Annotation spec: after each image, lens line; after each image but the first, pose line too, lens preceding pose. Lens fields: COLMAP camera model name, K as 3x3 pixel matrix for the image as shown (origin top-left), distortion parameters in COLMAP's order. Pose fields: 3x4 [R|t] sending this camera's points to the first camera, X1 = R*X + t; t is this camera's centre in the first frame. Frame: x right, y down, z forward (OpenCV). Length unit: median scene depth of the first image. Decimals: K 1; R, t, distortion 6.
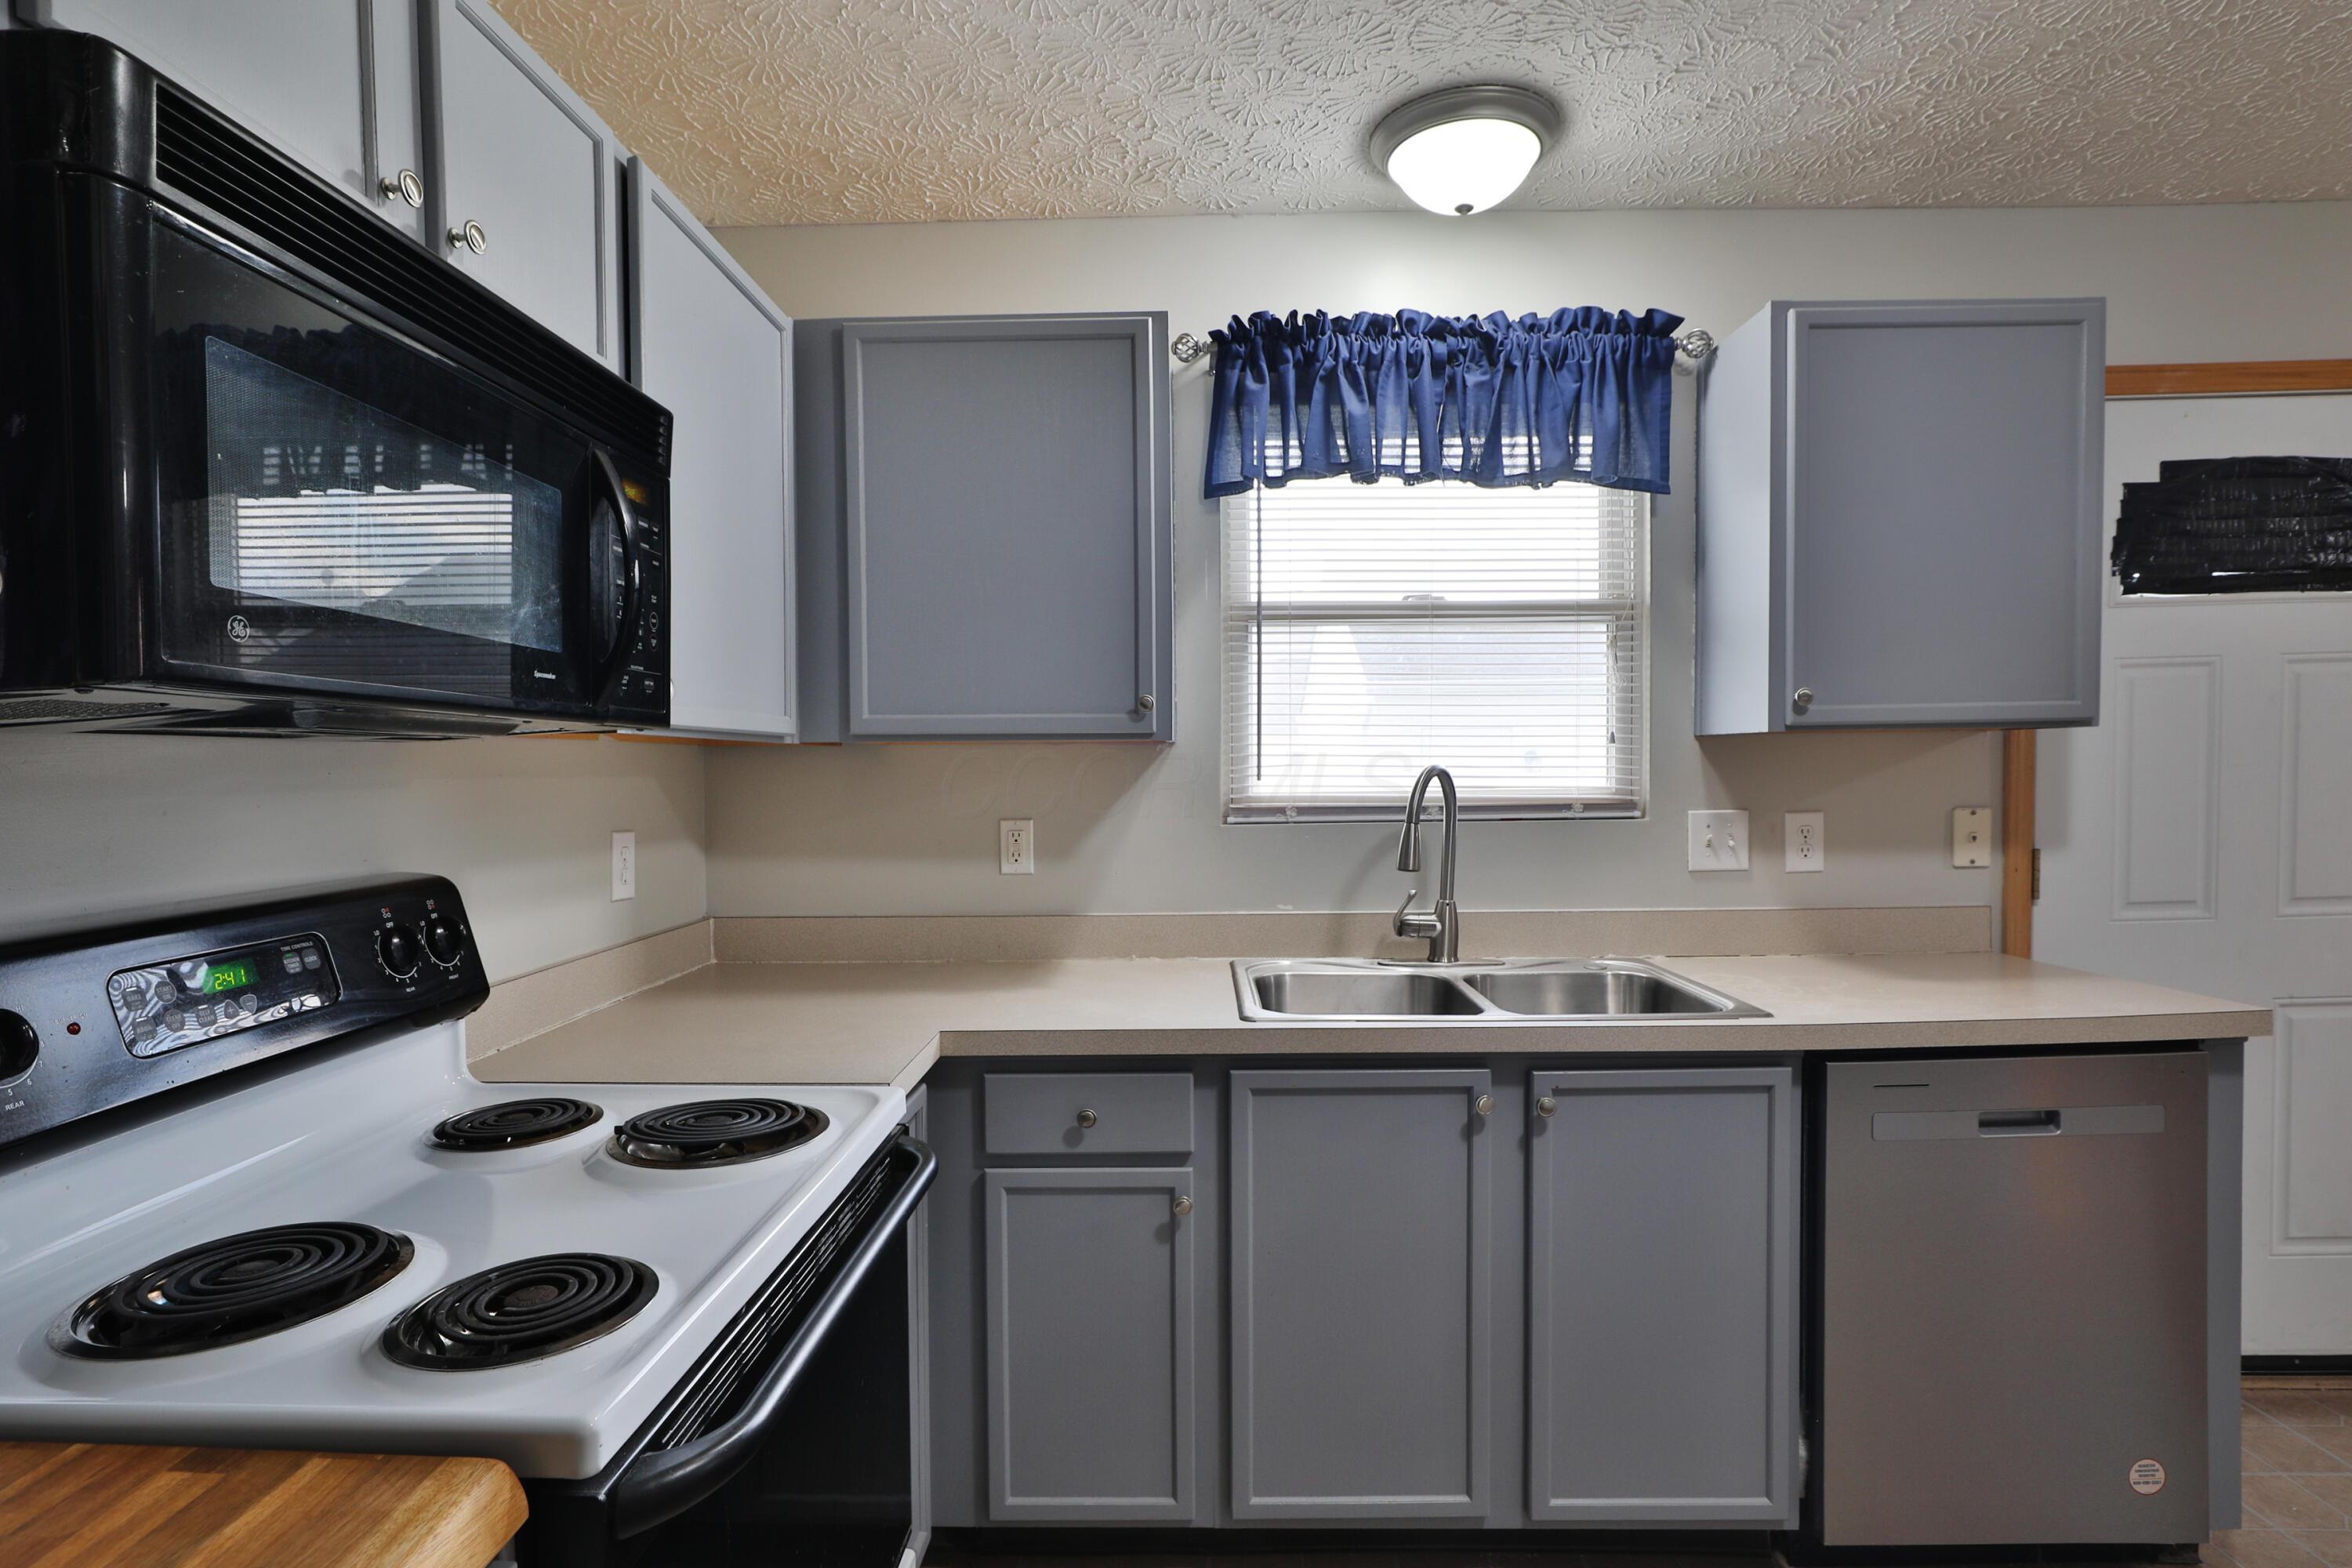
lens RADIAL K [[1145.9, 0, 1217.7], [0, 1145.9, 784.8], [0, 0, 1]] dist [-0.015452, 0.000992]
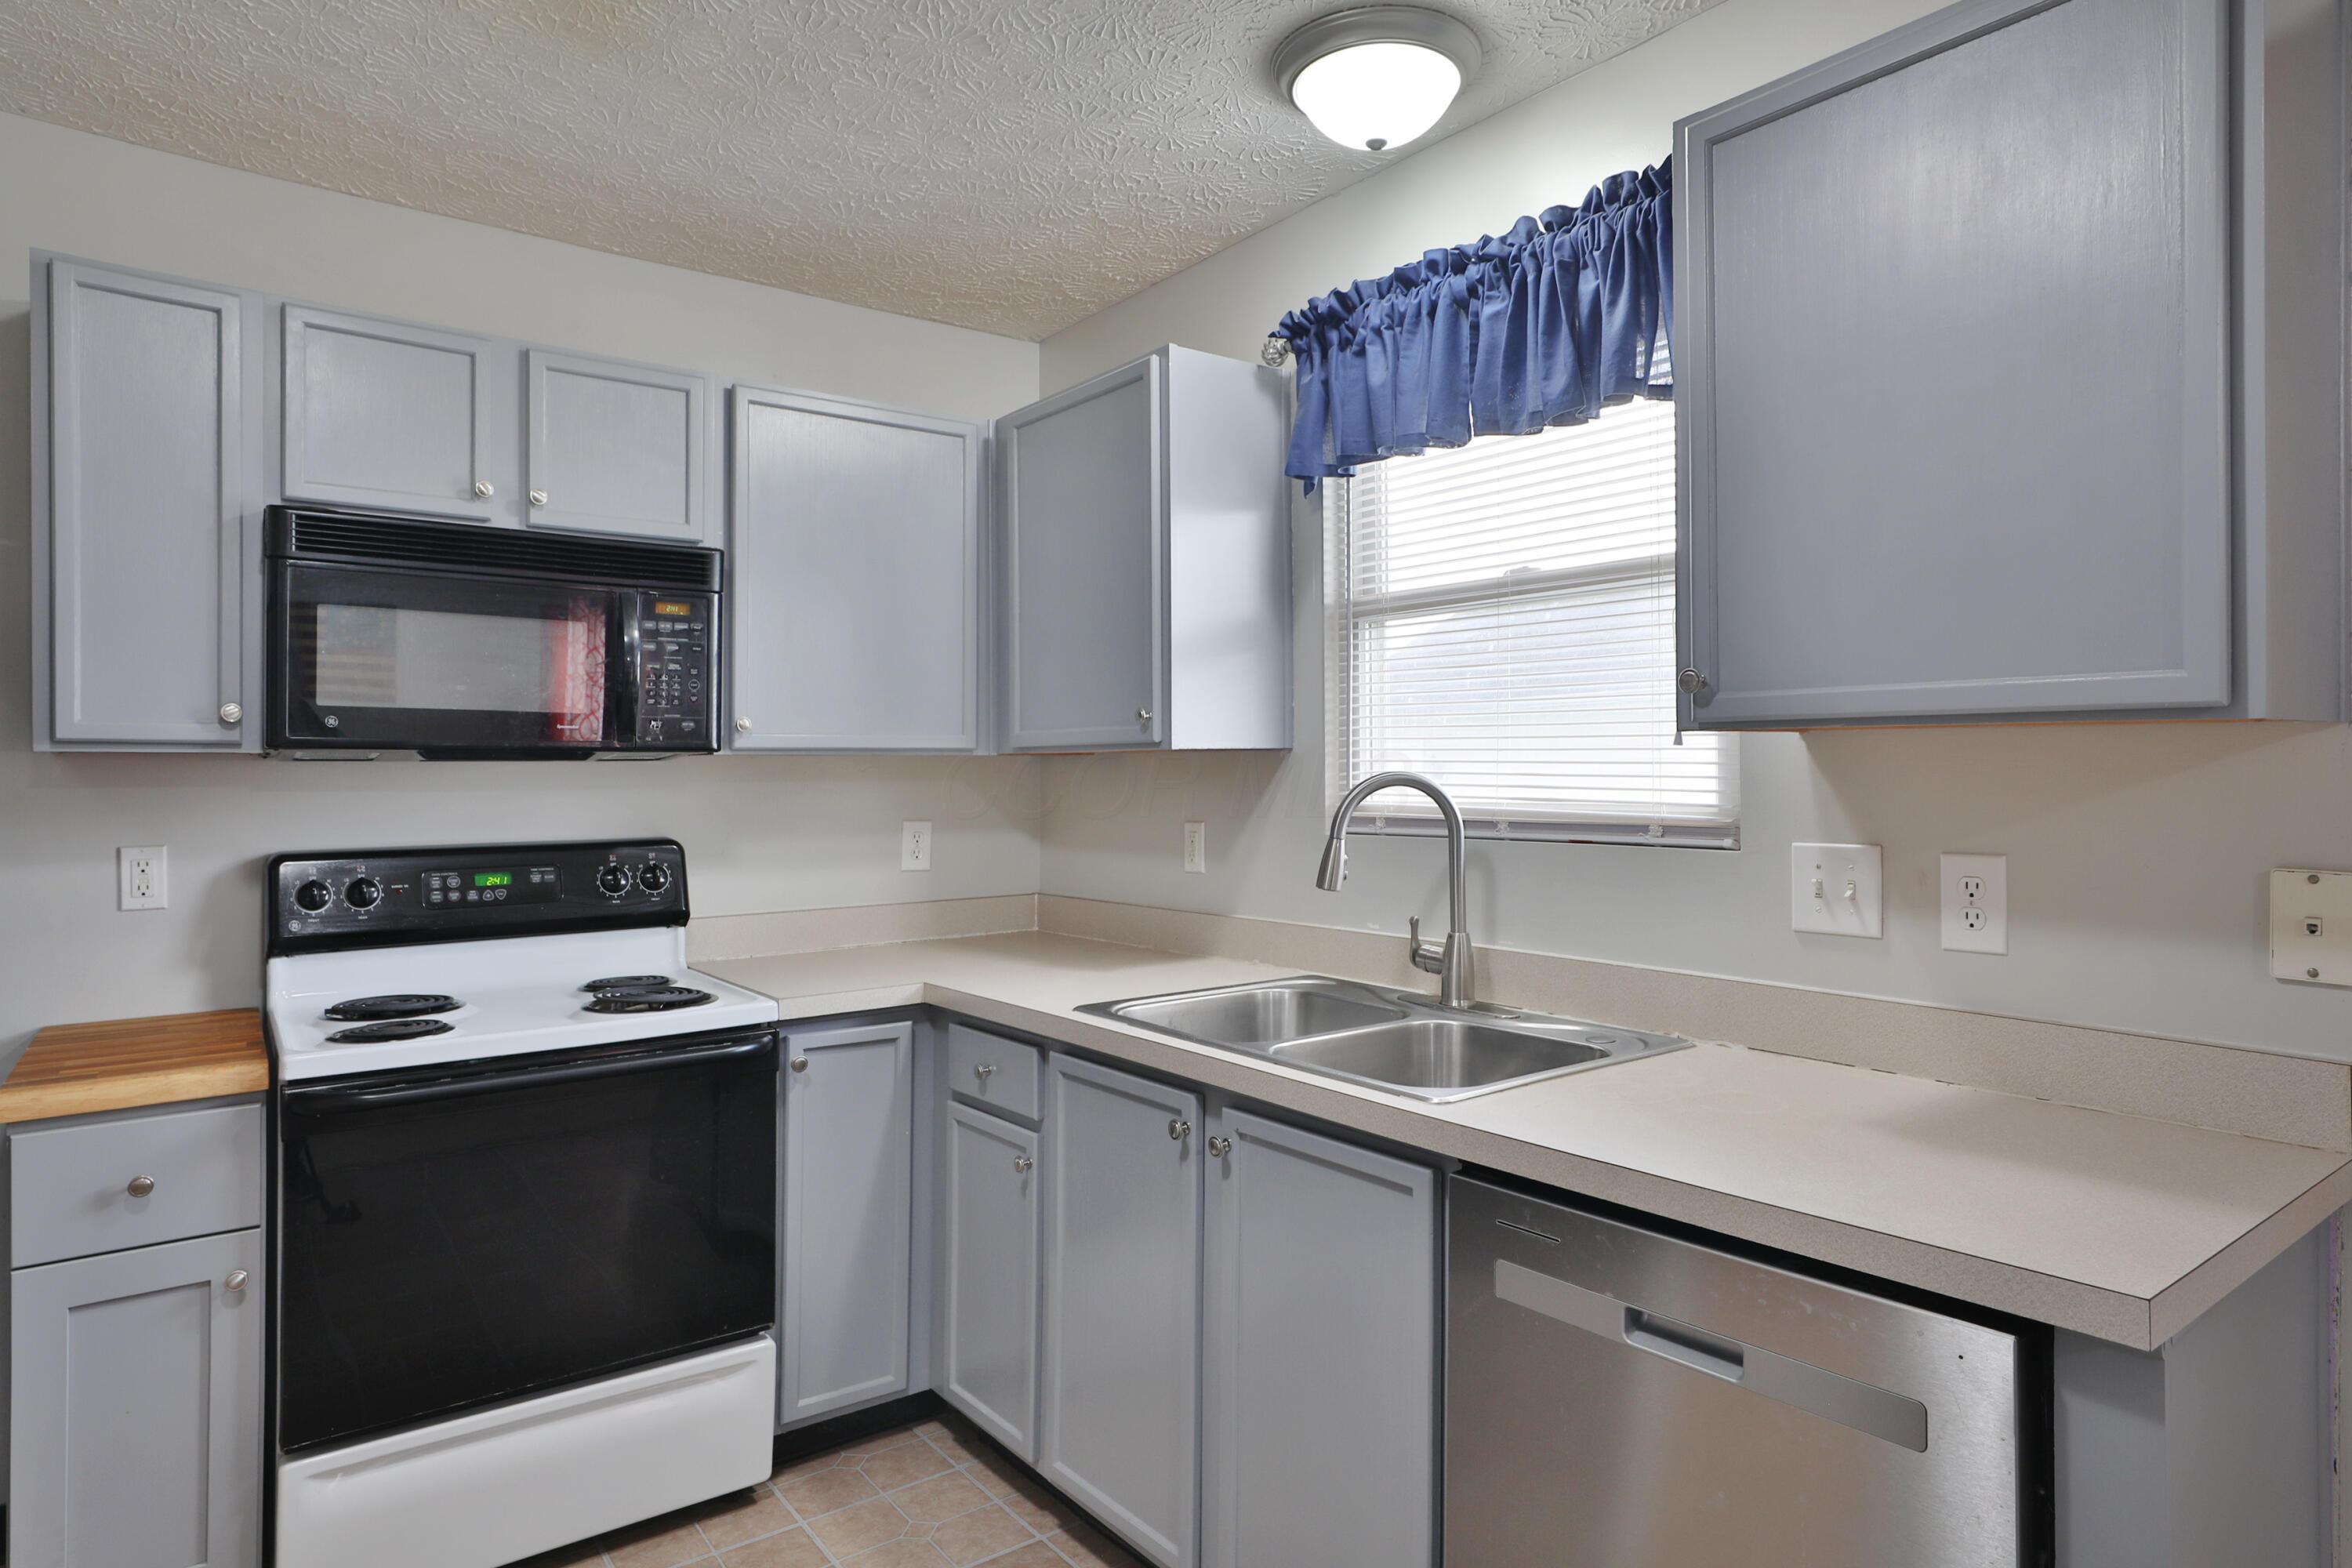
lens RADIAL K [[1373.2, 0, 1177.5], [0, 1373.2, 769.6], [0, 0, 1]] dist [-0.029836, 0.002645]
pose [[0.608340, 0.006375, -0.793651, 0.836623], [-0.017557, 0.999831, -0.005426, -0.010258], [0.793482, 0.017235, 0.608349, 0.209625]]
